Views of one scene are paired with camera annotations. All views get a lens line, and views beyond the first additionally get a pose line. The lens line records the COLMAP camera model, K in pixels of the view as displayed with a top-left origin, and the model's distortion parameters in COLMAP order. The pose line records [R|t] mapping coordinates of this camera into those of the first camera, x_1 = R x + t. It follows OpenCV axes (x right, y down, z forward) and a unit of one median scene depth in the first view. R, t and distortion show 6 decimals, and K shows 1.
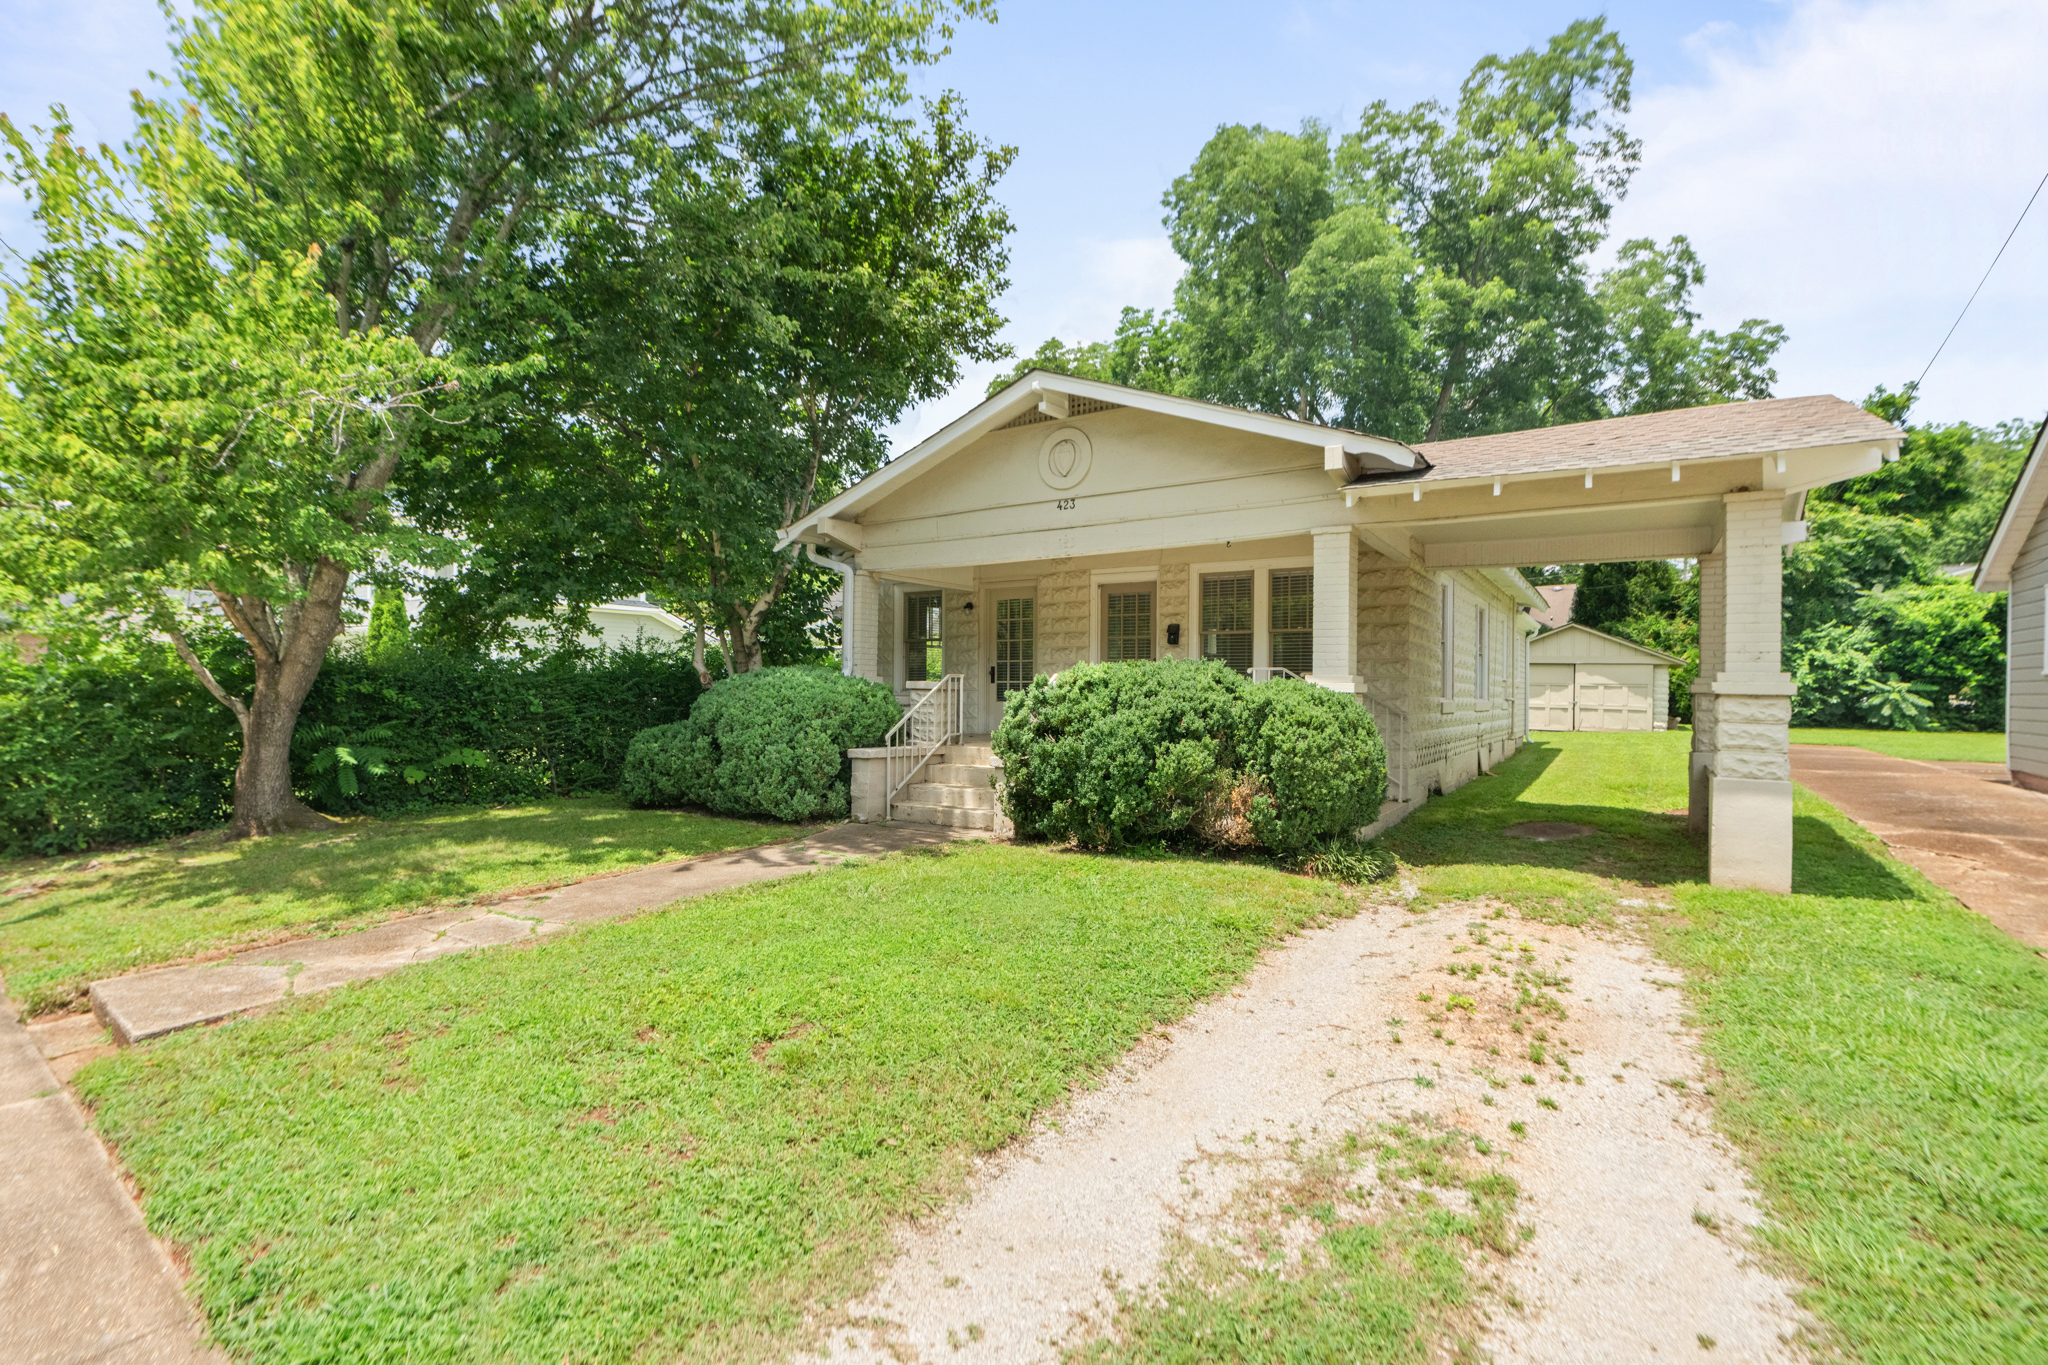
lens RADIAL K [[914.4, 0, 1028.0], [0, 914.4, 680.7], [0, 0, 1]] dist [-0.014395, 0.002053]
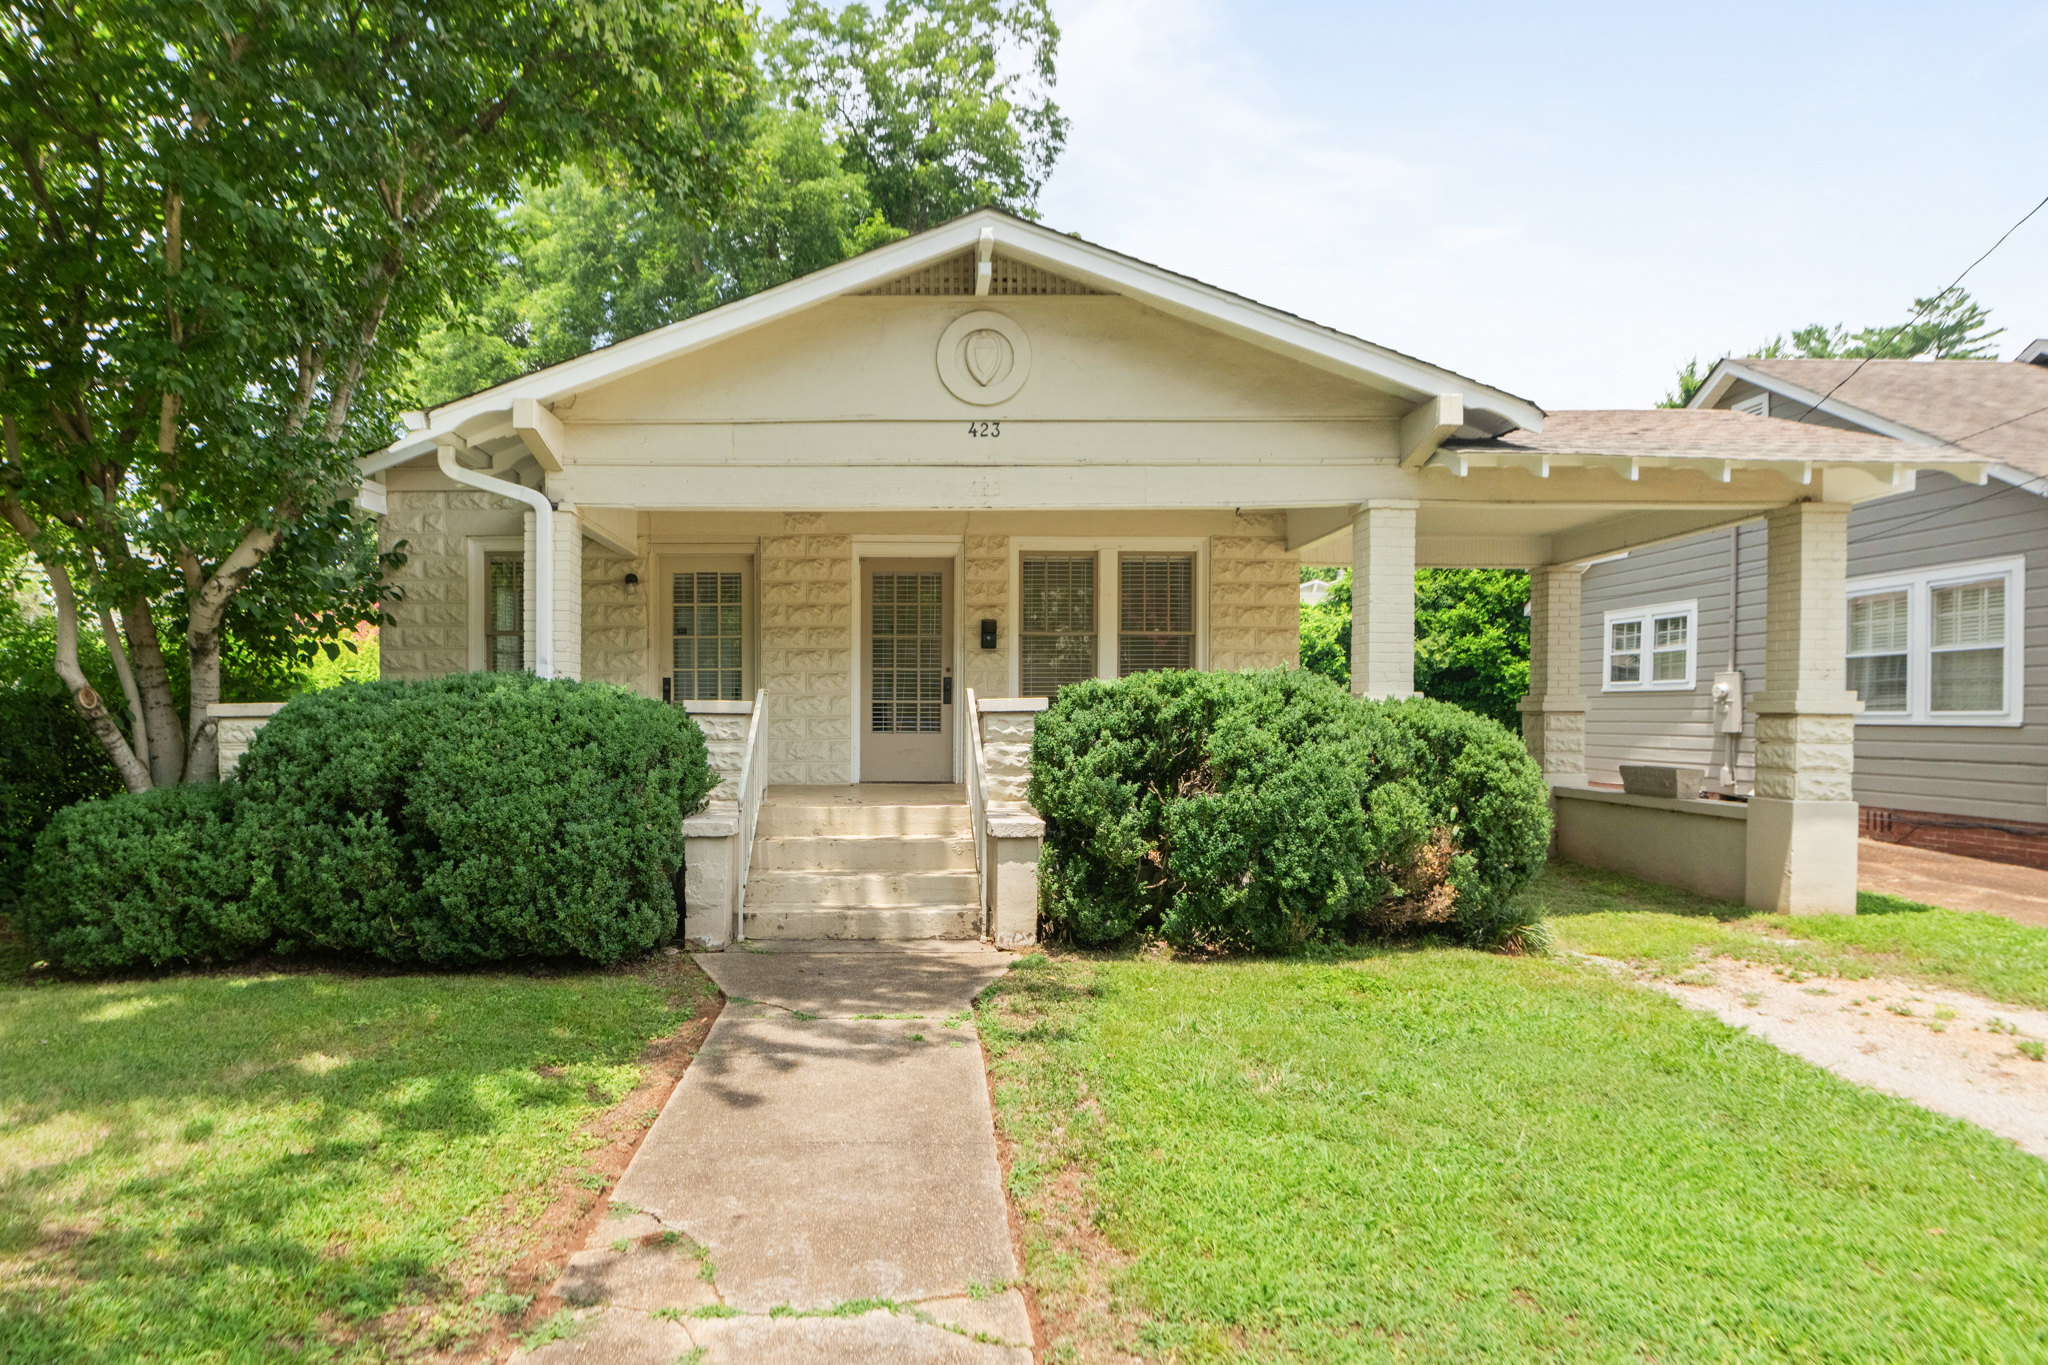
lens RADIAL K [[1138.6, 0, 960.8], [0, 1138.6, 749.7], [0, 0, 1]] dist [-0.018634, -0.000678]
pose [[0.846135, -0.025293, 0.532369, -0.311322], [0.000713, 0.998926, 0.046326, -0.001216], [-0.532969, -0.038819, 0.845244, 0.236623]]
